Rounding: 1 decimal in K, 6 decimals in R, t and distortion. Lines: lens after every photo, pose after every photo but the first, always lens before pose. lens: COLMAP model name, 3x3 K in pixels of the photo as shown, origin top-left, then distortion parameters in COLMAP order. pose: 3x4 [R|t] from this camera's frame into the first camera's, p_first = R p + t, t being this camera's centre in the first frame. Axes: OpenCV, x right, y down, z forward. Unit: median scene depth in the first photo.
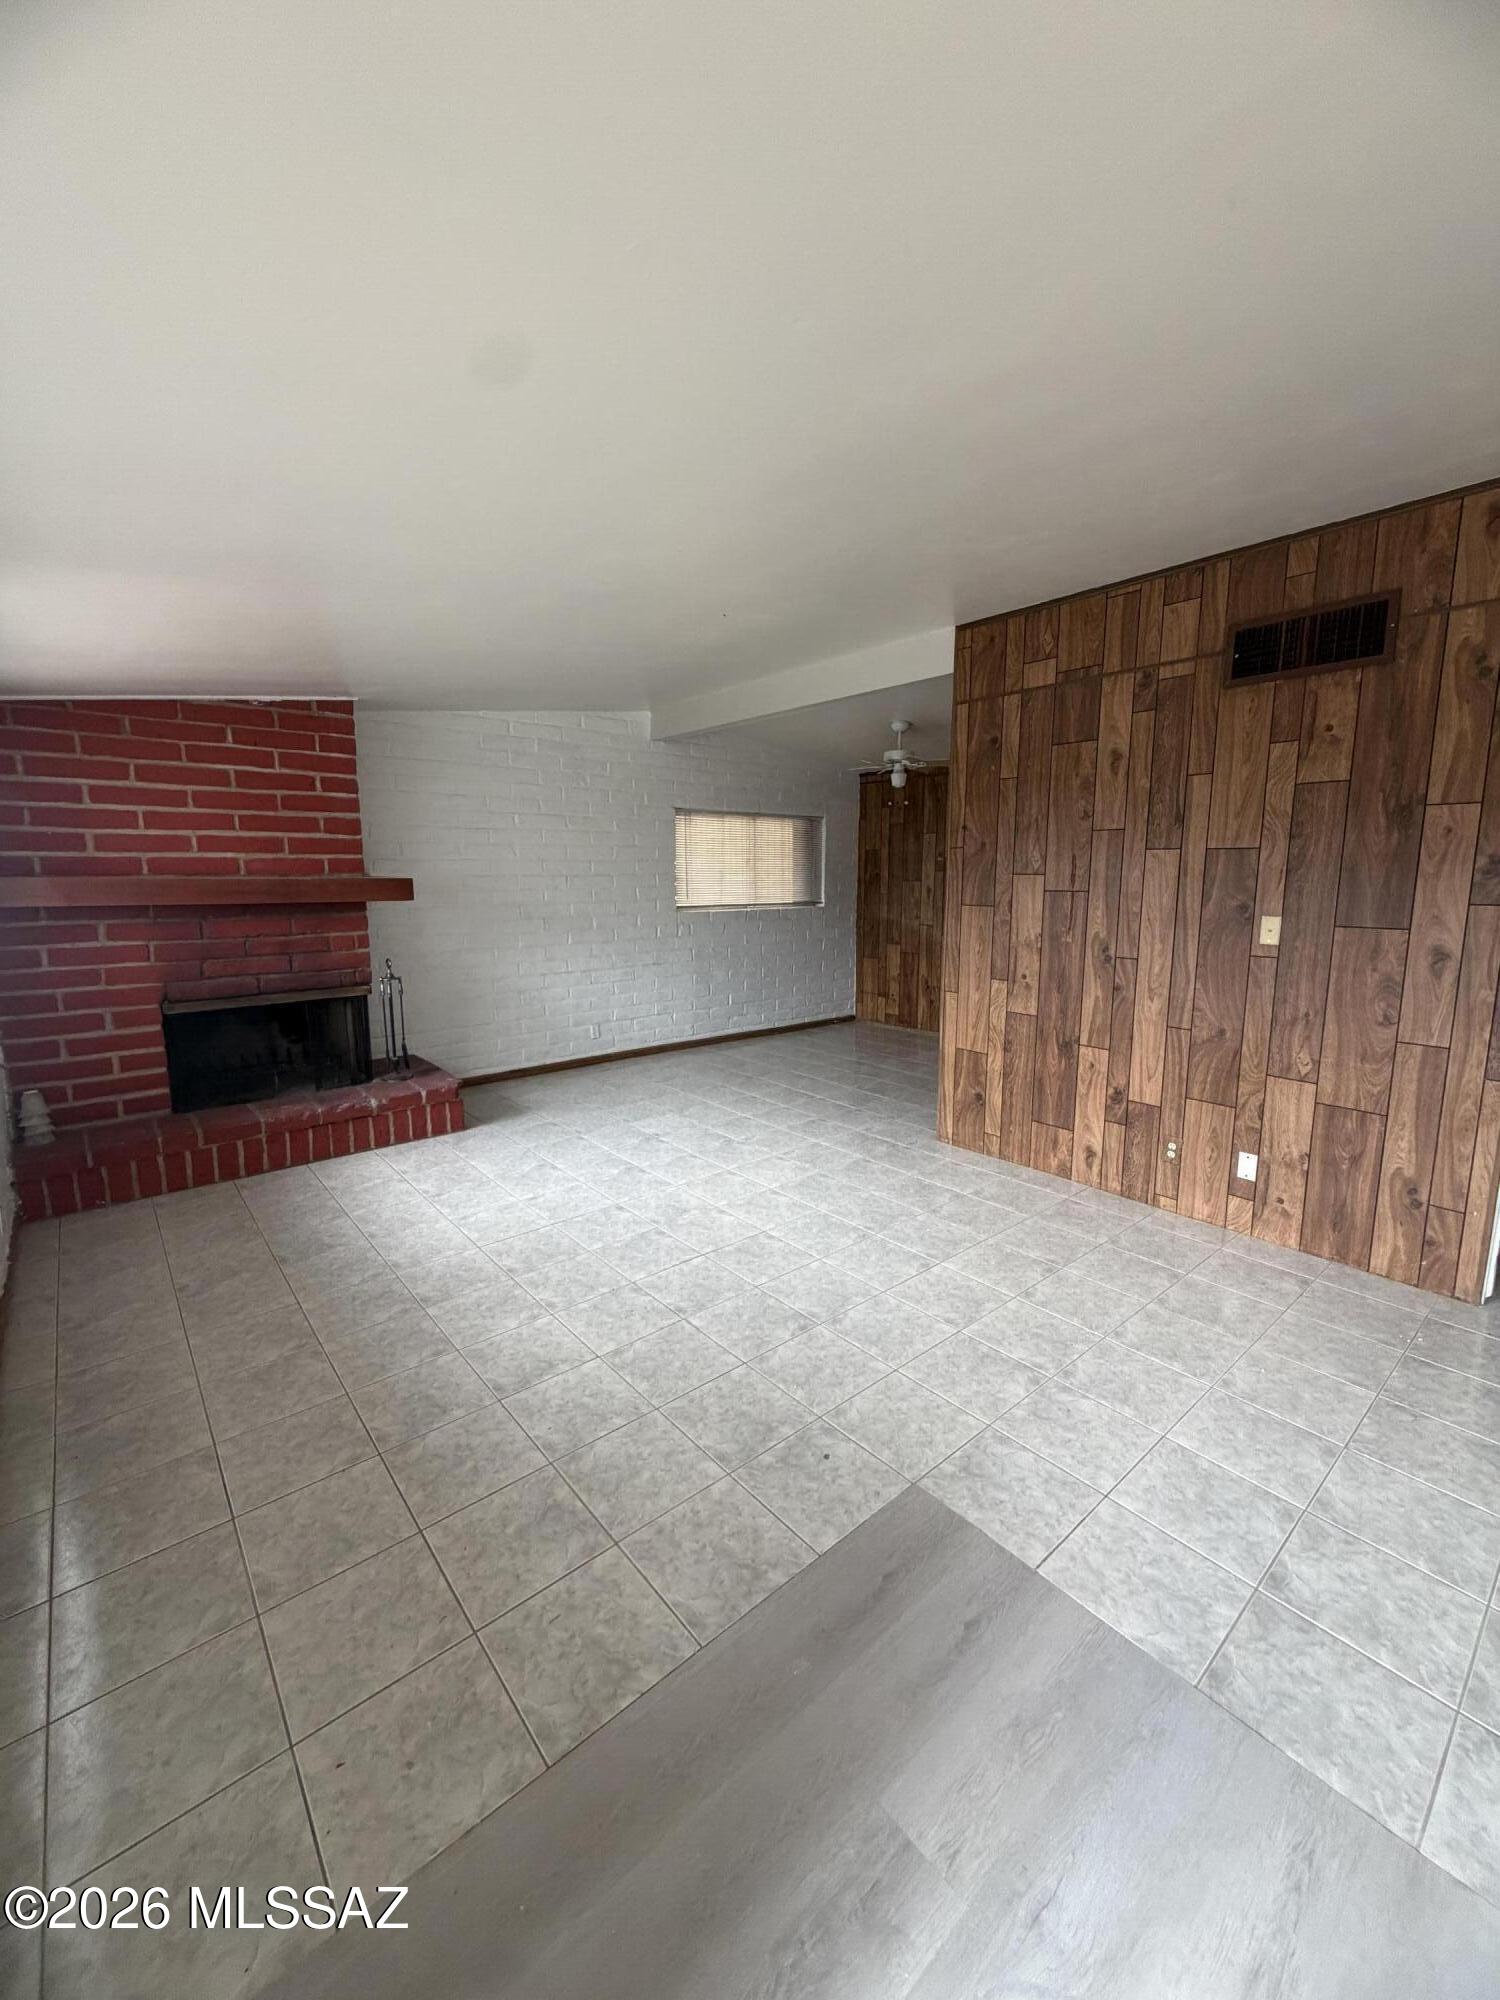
lens RADIAL K [[795.5, 0, 745.4], [0, 795.5, 982.3], [0, 0, 1]] dist [-0.000166, 0.000596]
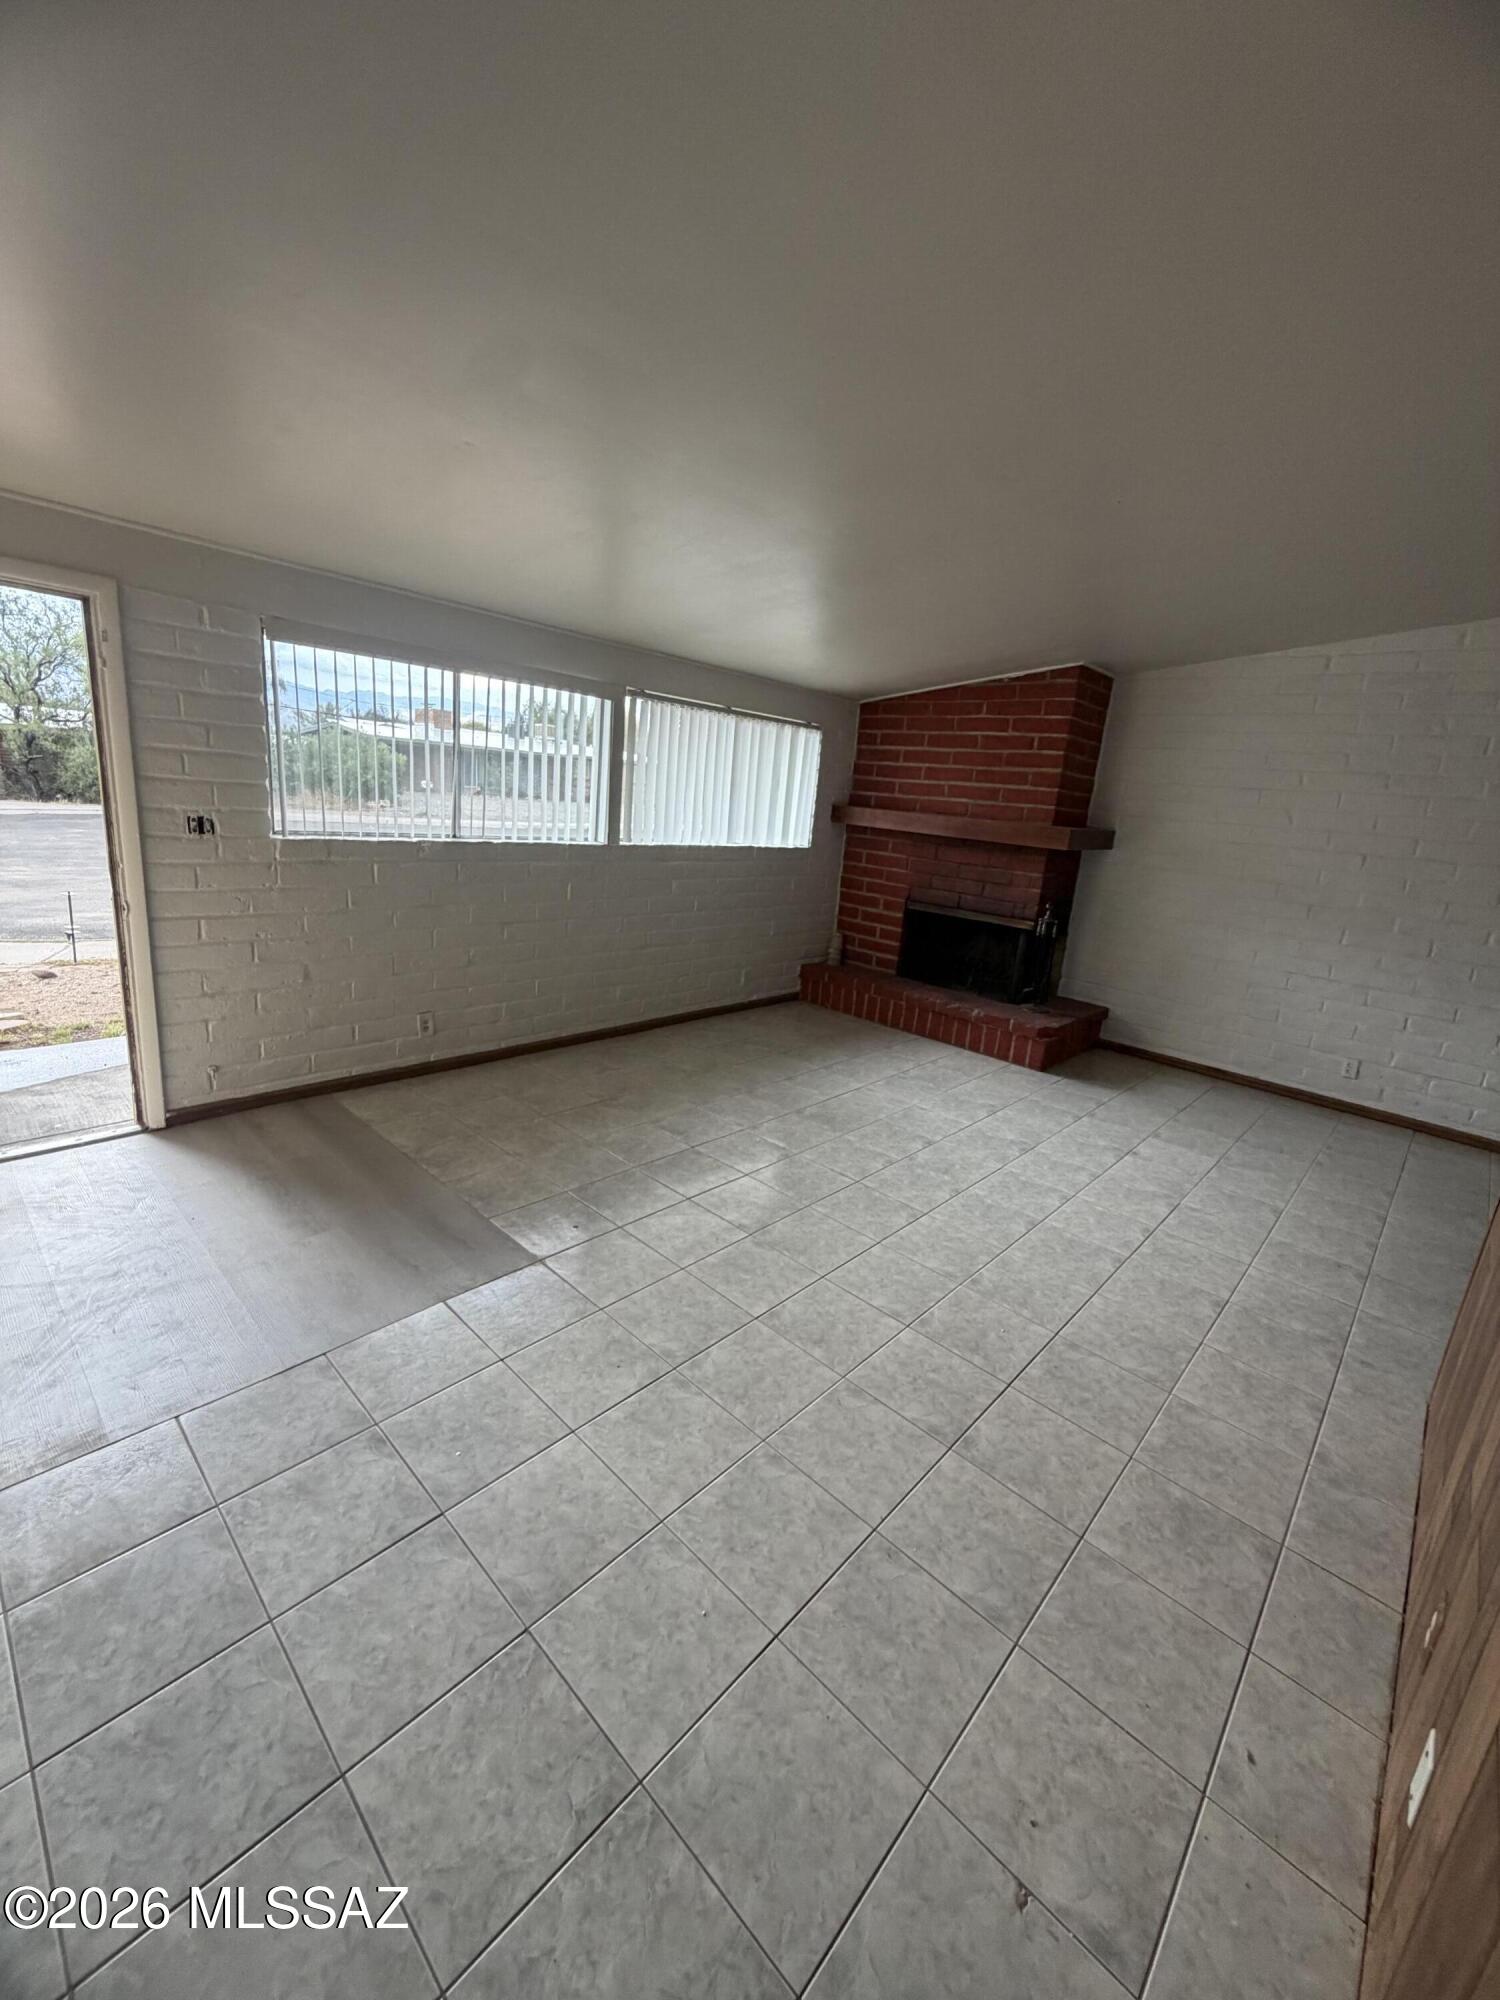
lens RADIAL K [[800.7, 0, 749.5], [0, 800.7, 972.8], [0, 0, 1]] dist [-0.000547, -0.000217]
pose [[0.122499, 0.228026, -0.965918, 0.682180], [-0.221729, 0.954936, 0.197314, -0.071493], [0.967383, 0.190001, 0.167538, 0.498261]]
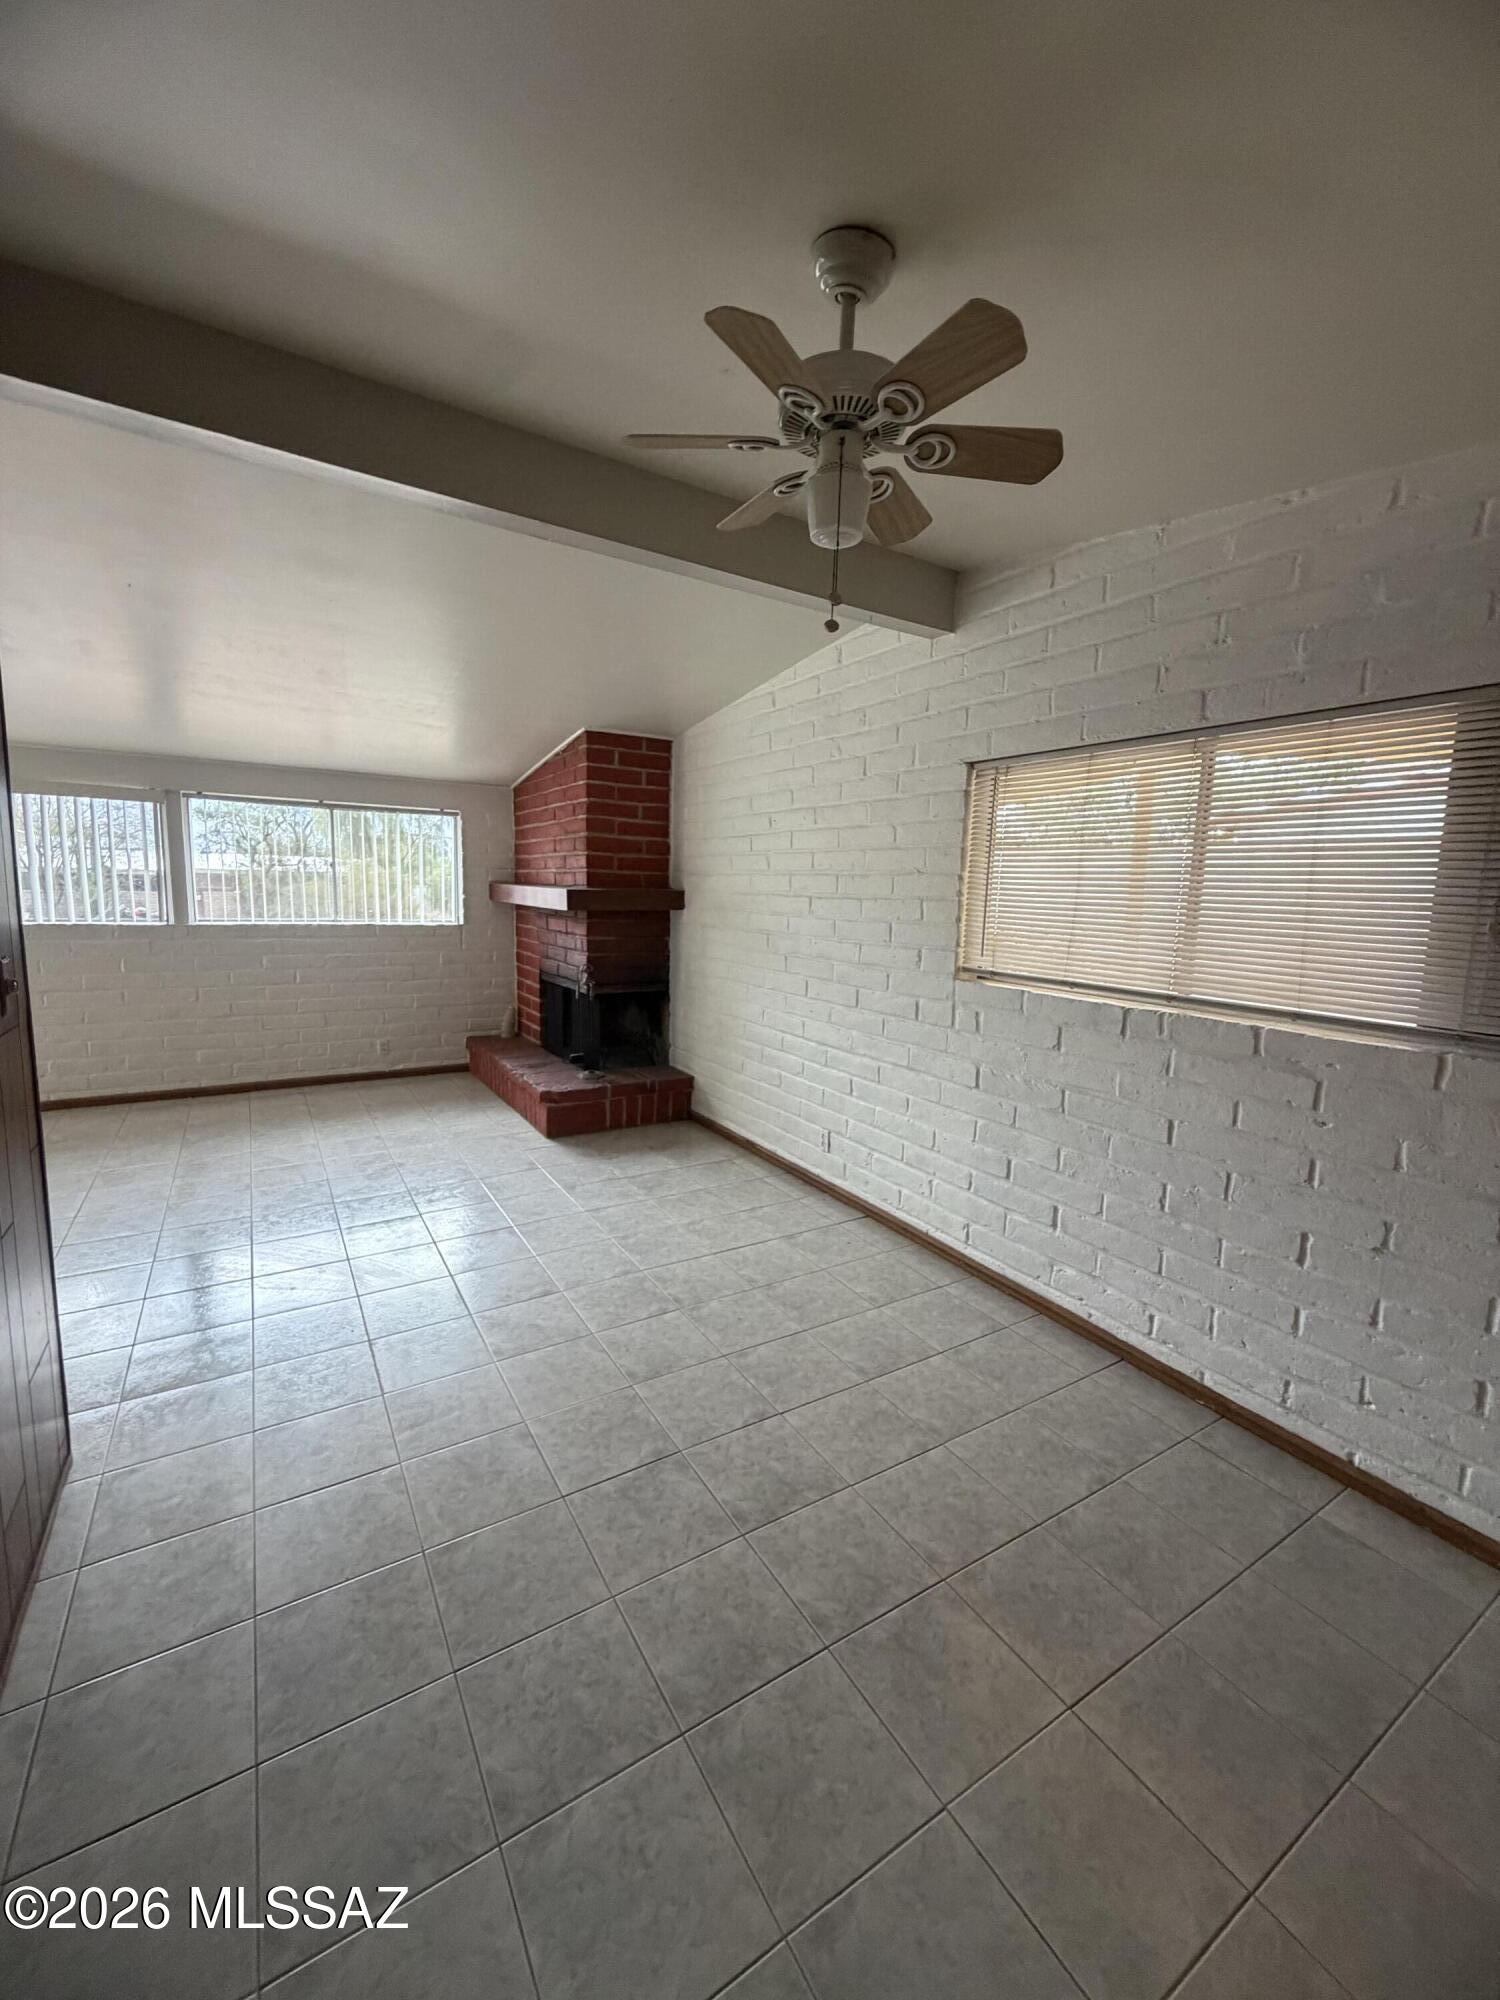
lens RADIAL K [[791.1, 0, 728.5], [0, 791.1, 1013.5], [0, 0, 1]] dist [-0.001435, 0.000348]
pose [[-0.153767, 0.153425, -0.976123, 0.674767], [-0.166426, 0.969737, 0.178638, -0.221729], [0.973991, 0.189921, -0.123580, 1.548519]]
